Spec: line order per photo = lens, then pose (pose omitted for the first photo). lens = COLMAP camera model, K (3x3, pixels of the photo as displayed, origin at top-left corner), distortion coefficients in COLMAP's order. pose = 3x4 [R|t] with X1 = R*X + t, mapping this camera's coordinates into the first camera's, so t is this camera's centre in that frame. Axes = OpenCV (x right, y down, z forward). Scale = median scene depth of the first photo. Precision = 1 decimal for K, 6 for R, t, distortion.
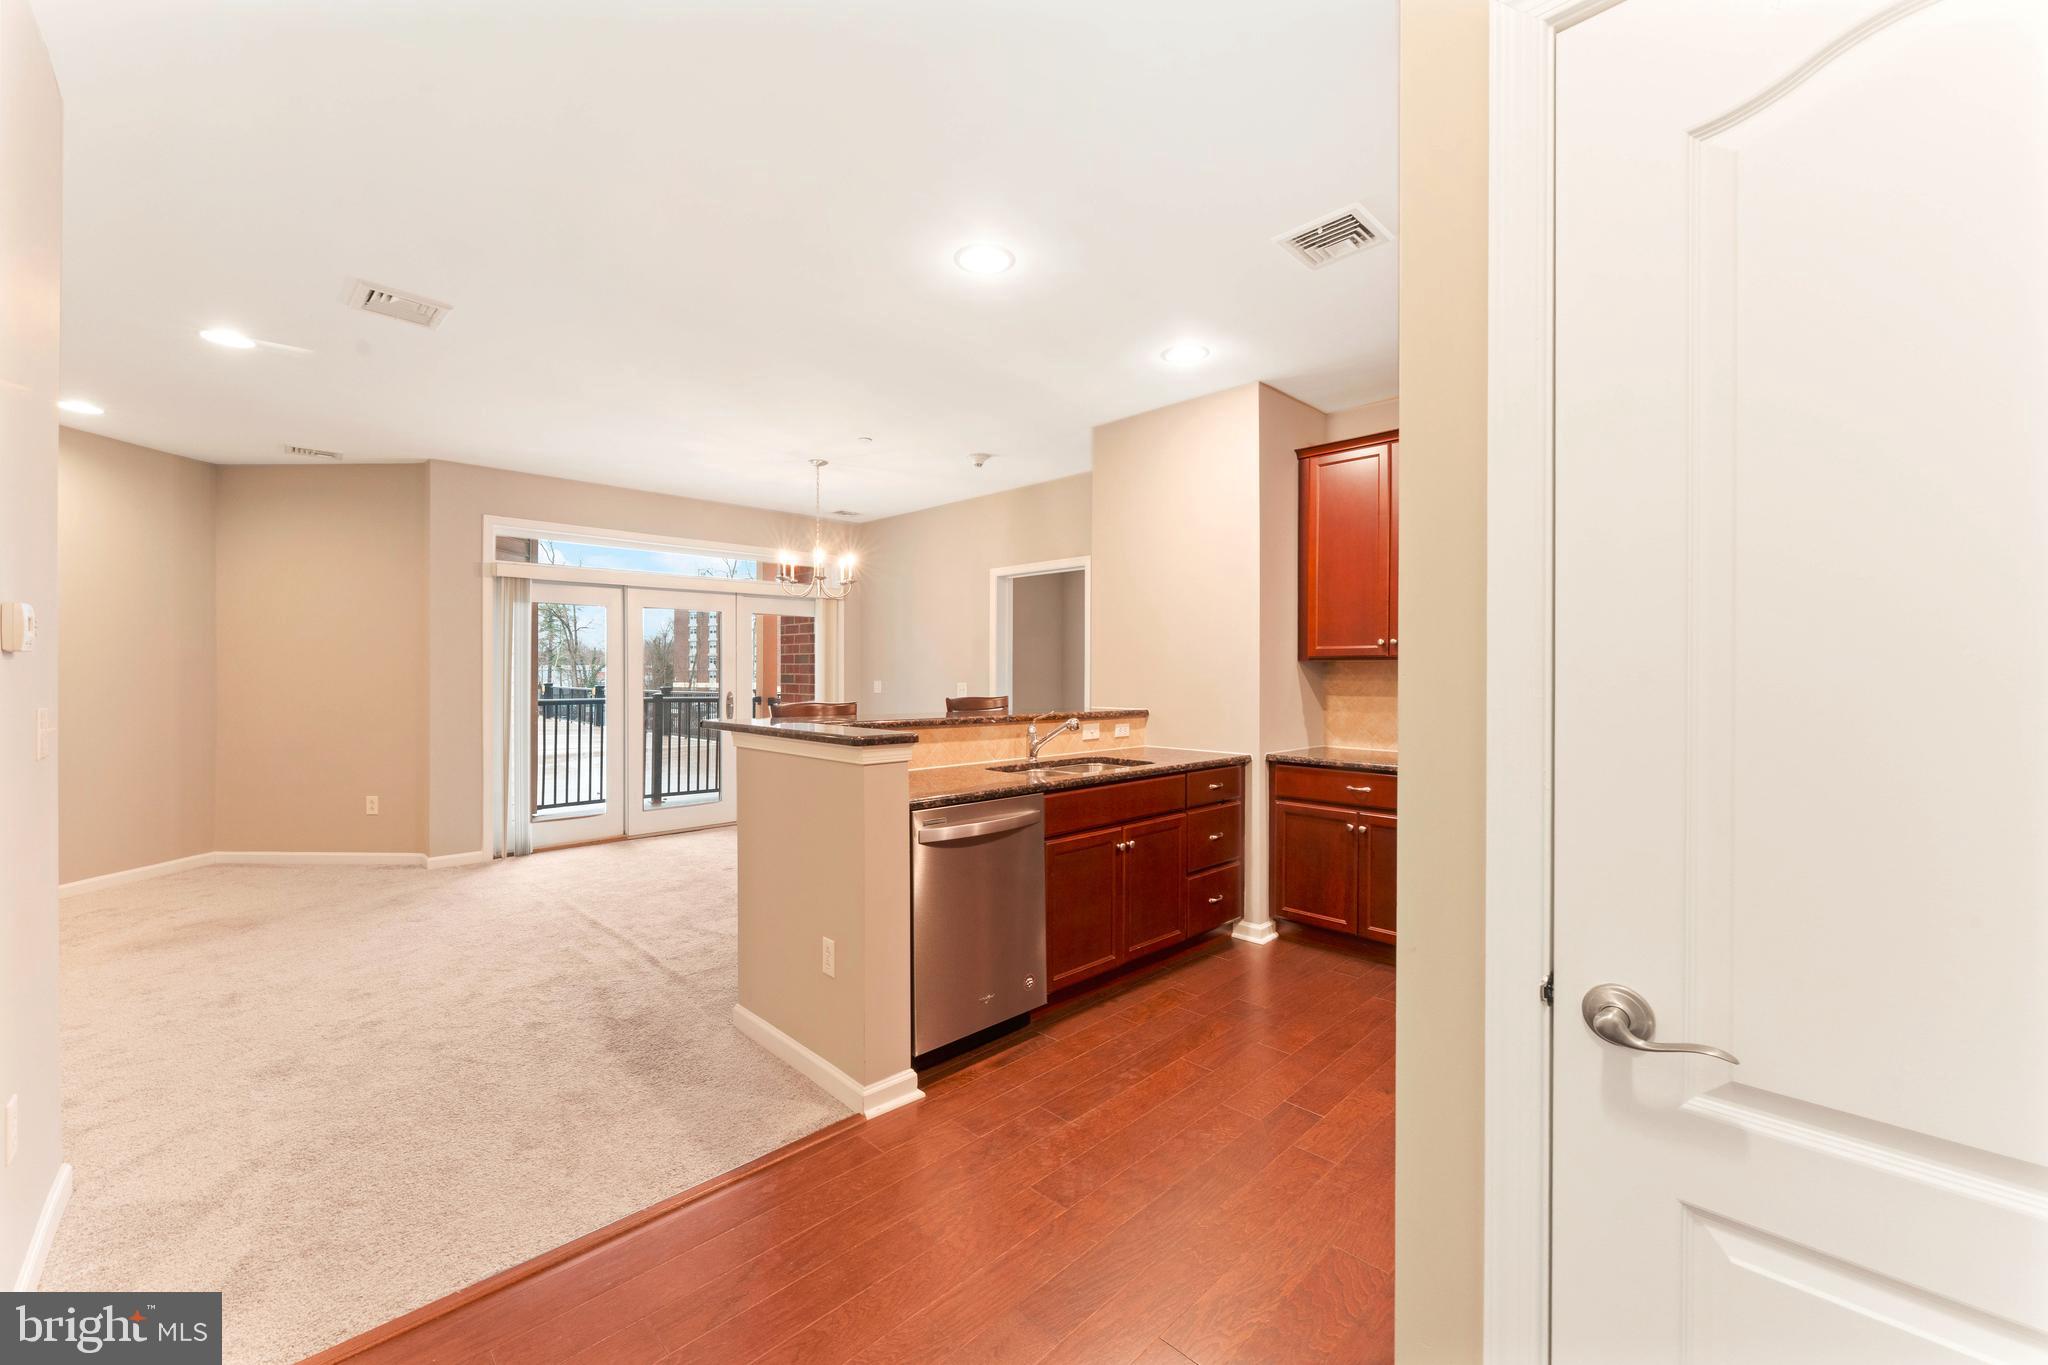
lens RADIAL K [[829.0, 0, 1043.1], [0, 829.0, 673.5], [0, 0, 1]] dist [-0.001548, 0.000106]
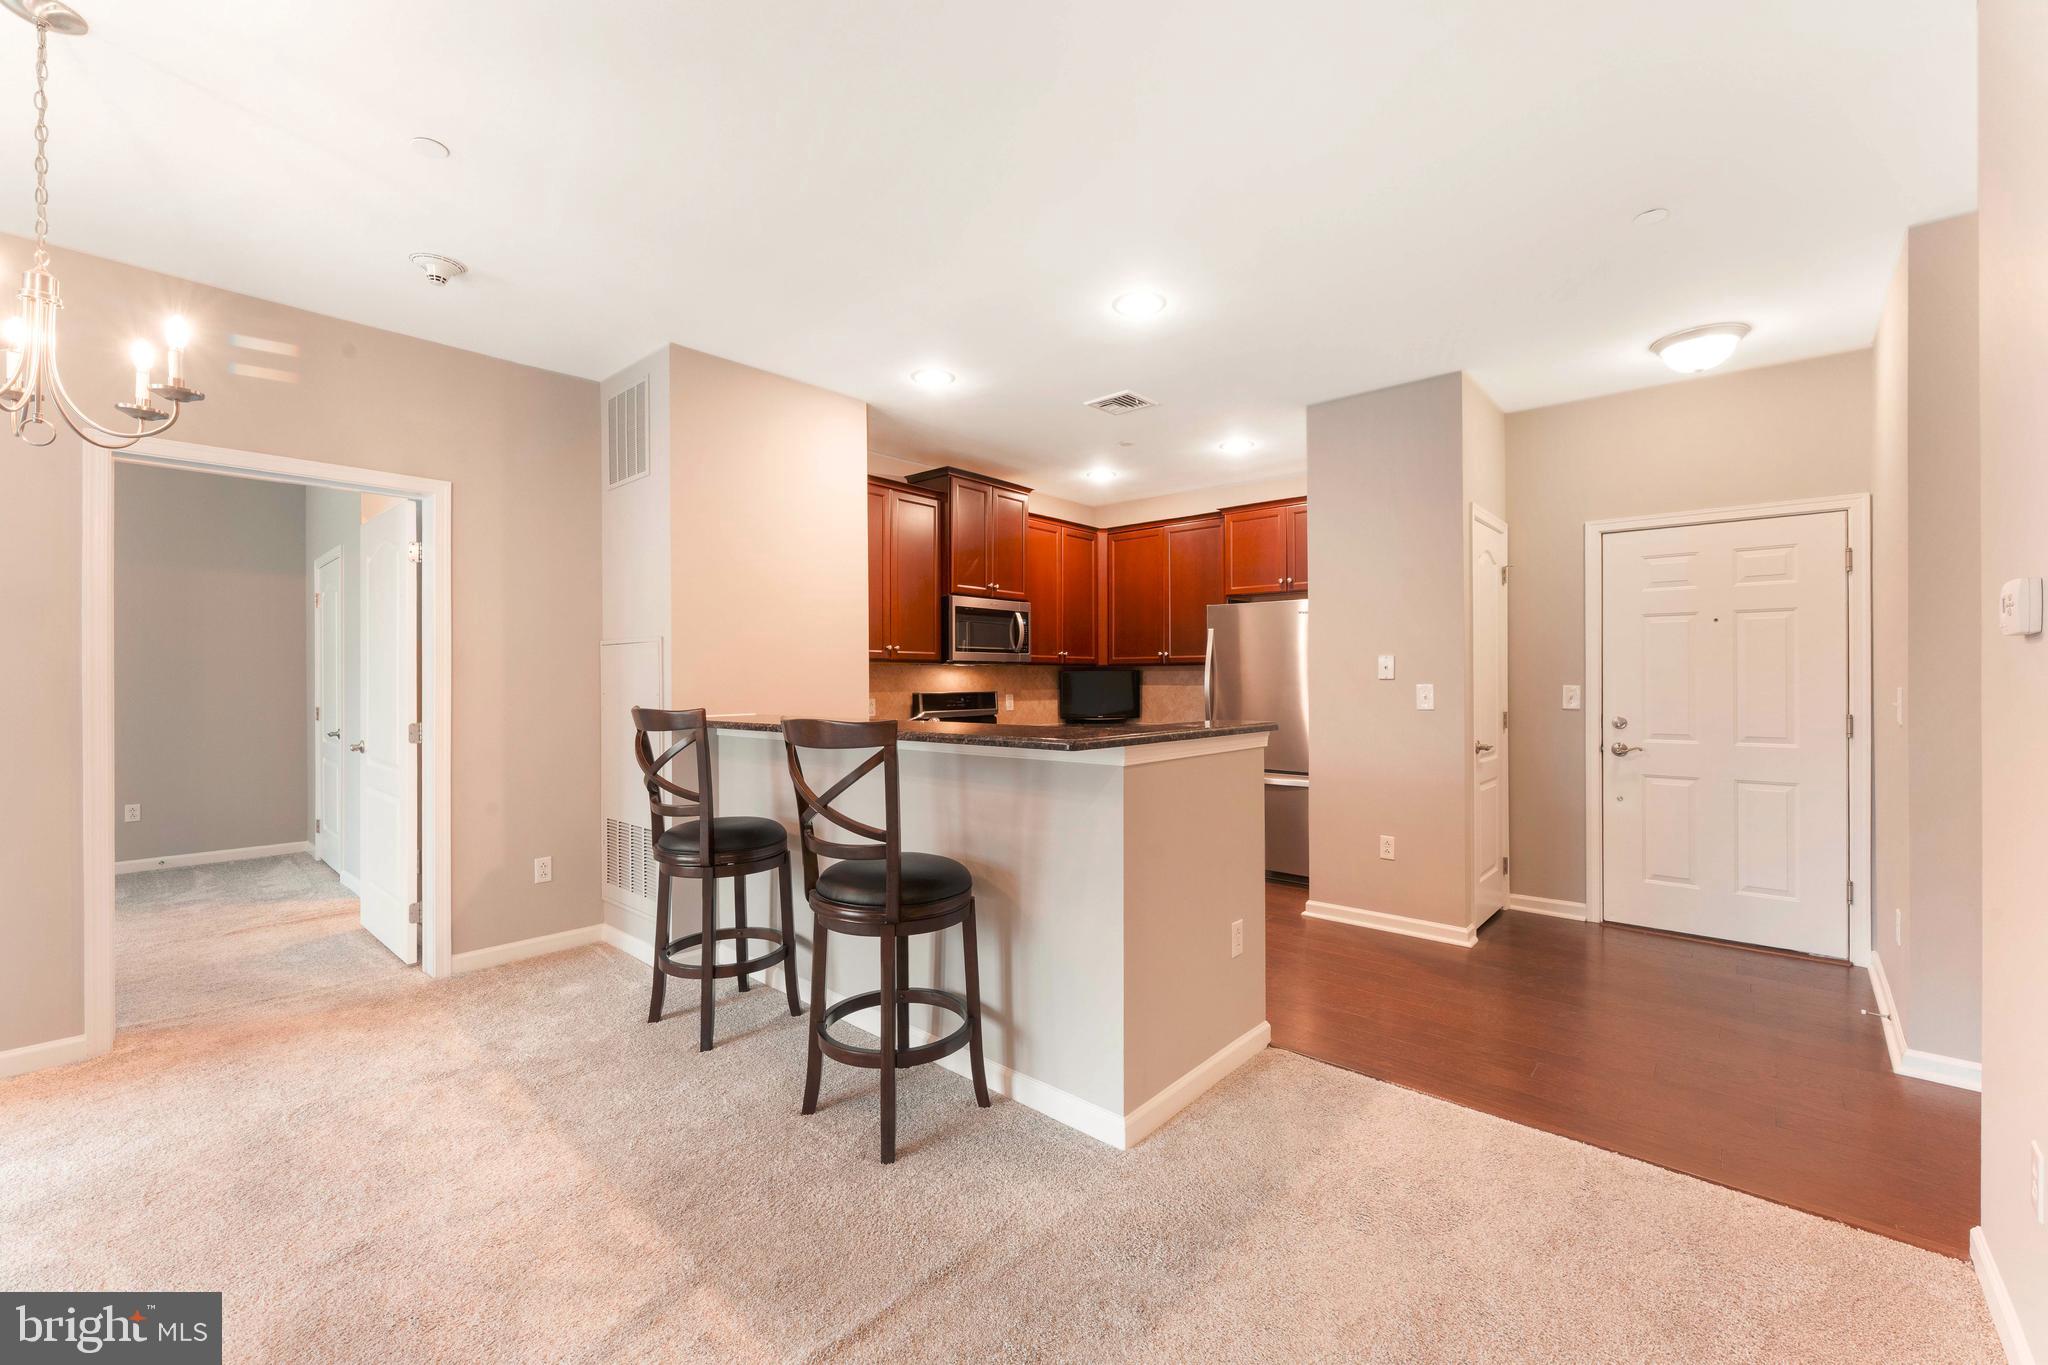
lens RADIAL K [[829.0, 0, 1028.8], [0, 829.0, 677.7], [0, 0, 1]] dist [-0.001548, 0.000106]
pose [[-0.064312, 0.000751, 0.997930, -0.778380], [0.004418, 0.999990, -0.000468, 0.006940], [-0.997920, 0.004378, -0.064315, 0.807500]]
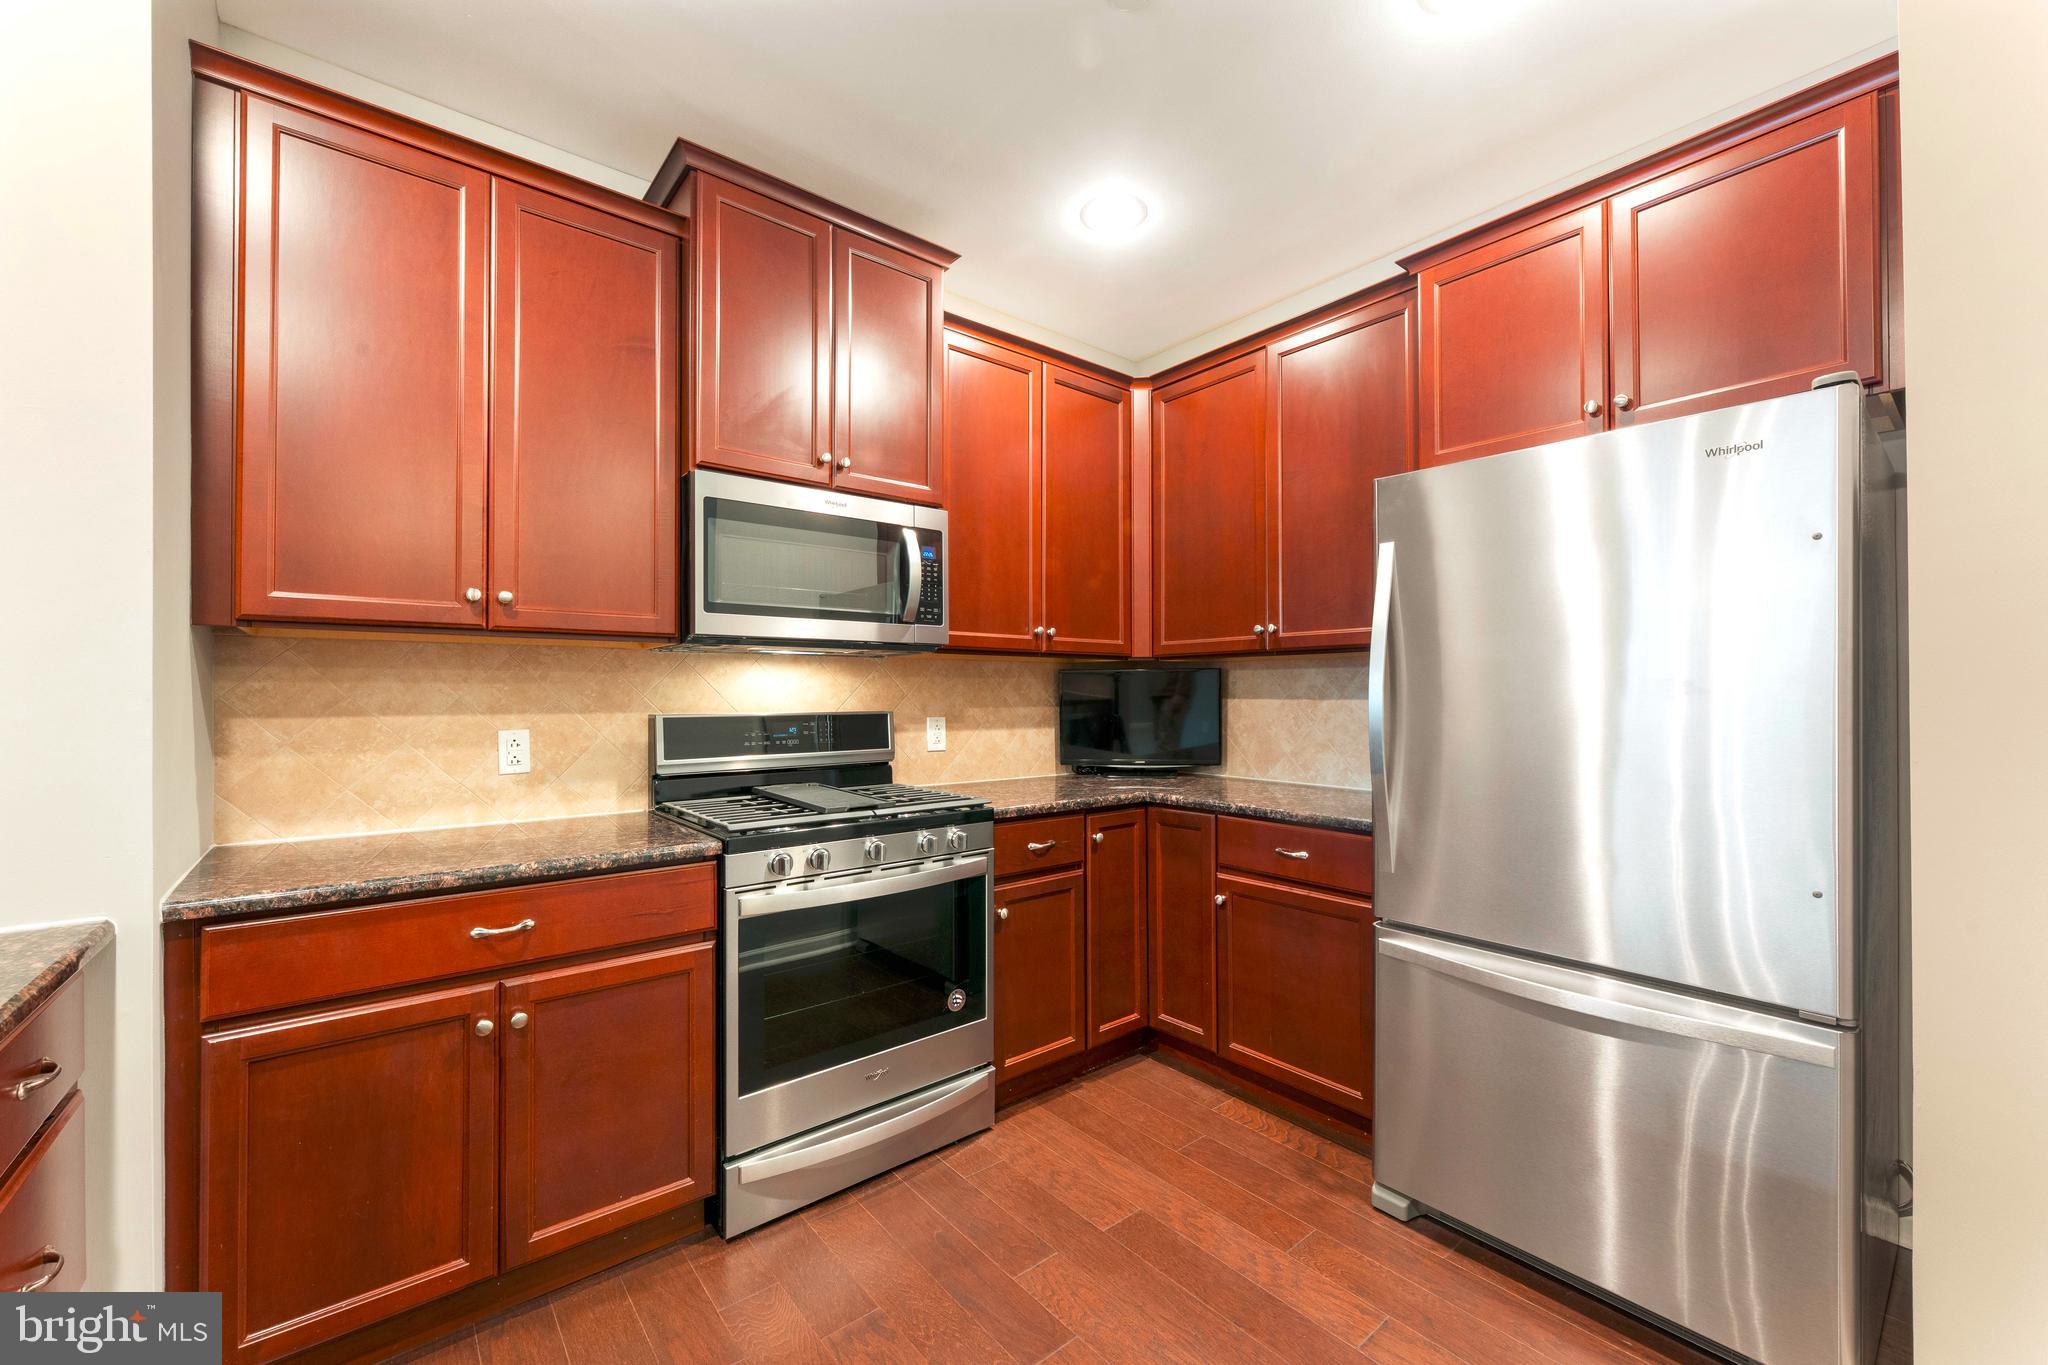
lens RADIAL K [[829.0, 0, 1032.6], [0, 829.0, 685.7], [0, 0, 1]] dist [-0.001548, 0.000106]
pose [[0.093641, 0.007525, 0.995578, -0.021183], [0.002459, 0.999967, -0.007790, 0.014735], [-0.995603, 0.003178, 0.093619, 0.602764]]
